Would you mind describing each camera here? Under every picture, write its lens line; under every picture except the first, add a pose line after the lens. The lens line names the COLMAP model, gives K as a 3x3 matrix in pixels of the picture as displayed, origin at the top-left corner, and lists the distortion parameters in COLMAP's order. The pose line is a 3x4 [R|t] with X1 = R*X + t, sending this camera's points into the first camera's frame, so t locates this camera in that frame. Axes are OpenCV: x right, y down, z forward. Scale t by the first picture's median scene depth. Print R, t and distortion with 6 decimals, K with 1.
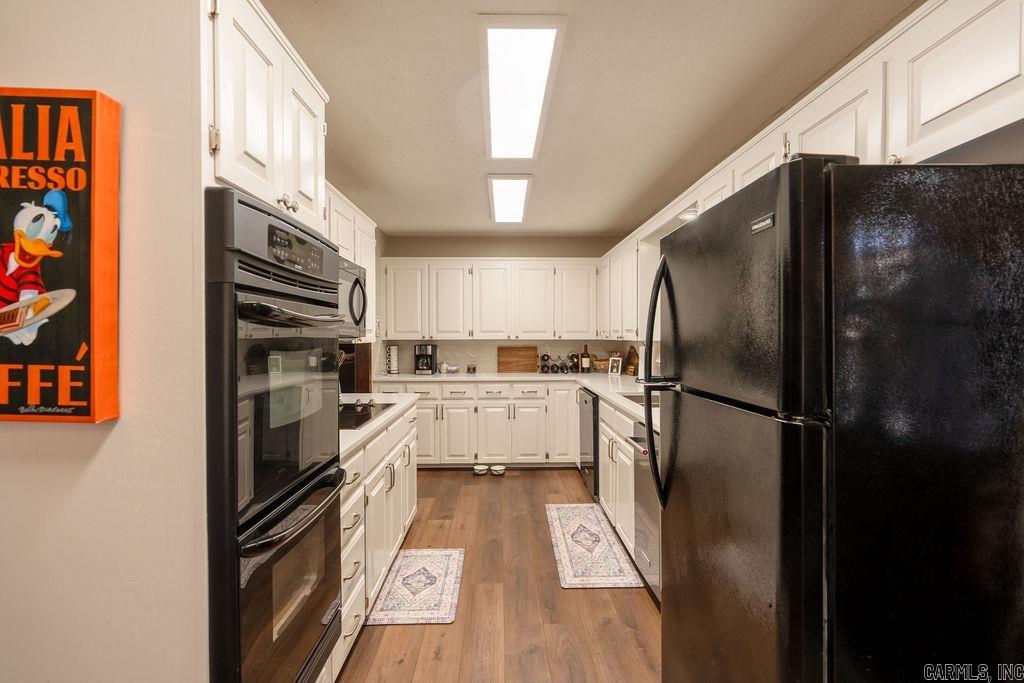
lens RADIAL K [[458.6, 0, 513.6], [0, 458.6, 340.9], [0, 0, 1]] dist [-0.007423, 0.002544]
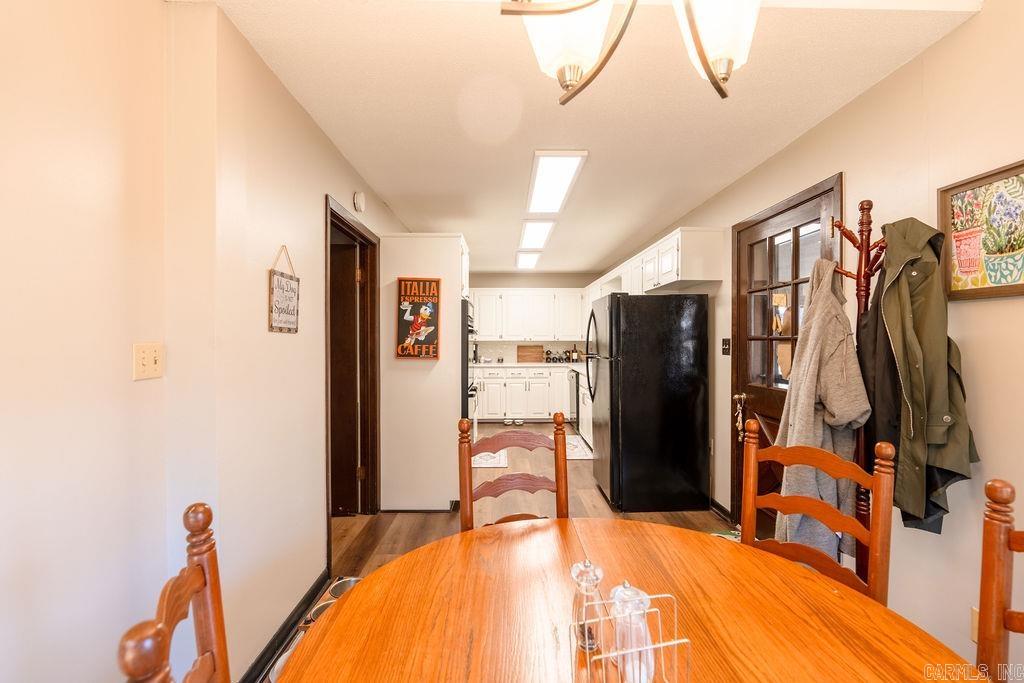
lens RADIAL K [[458.6, 0, 507.7], [0, 458.6, 339.1], [0, 0, 1]] dist [-0.007423, 0.002544]
pose [[0.999824, 0.000968, -0.018748, -0.044283], [-0.001153, 0.999951, -0.009866, 0.007754], [0.018738, 0.009886, 0.999776, -0.611029]]
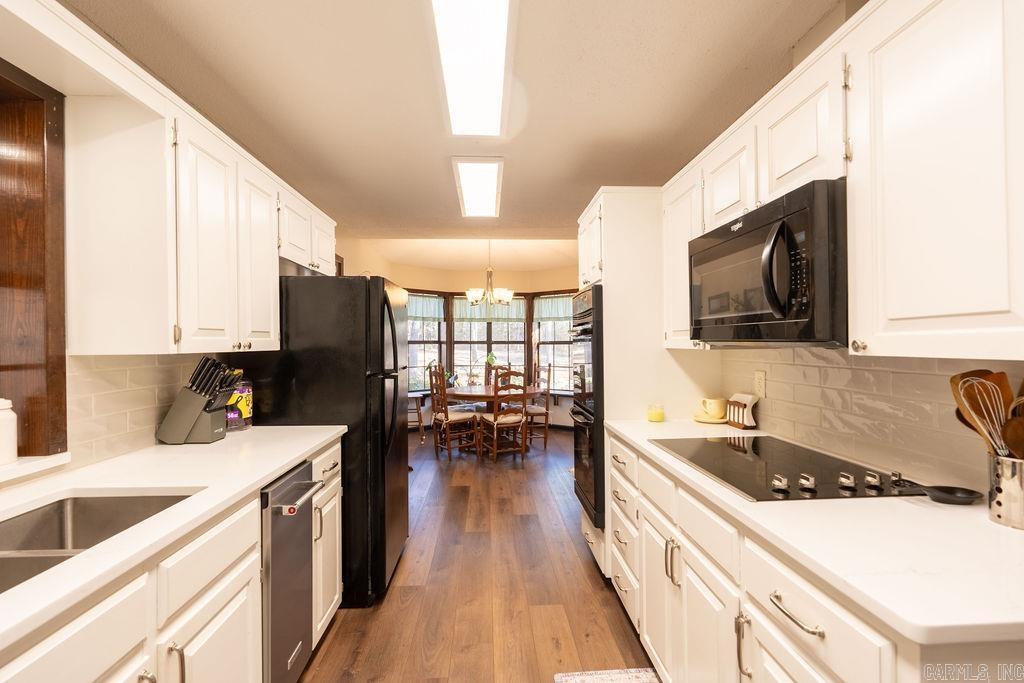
lens RADIAL K [[458.6, 0, 512.0], [0, 458.6, 340.7], [0, 0, 1]] dist [-0.007423, 0.002544]
pose [[-0.999631, 0.009677, -0.025379, -0.017351], [0.009517, 0.999934, 0.006411, -0.008118], [0.025440, 0.006167, -0.999657, 0.837974]]
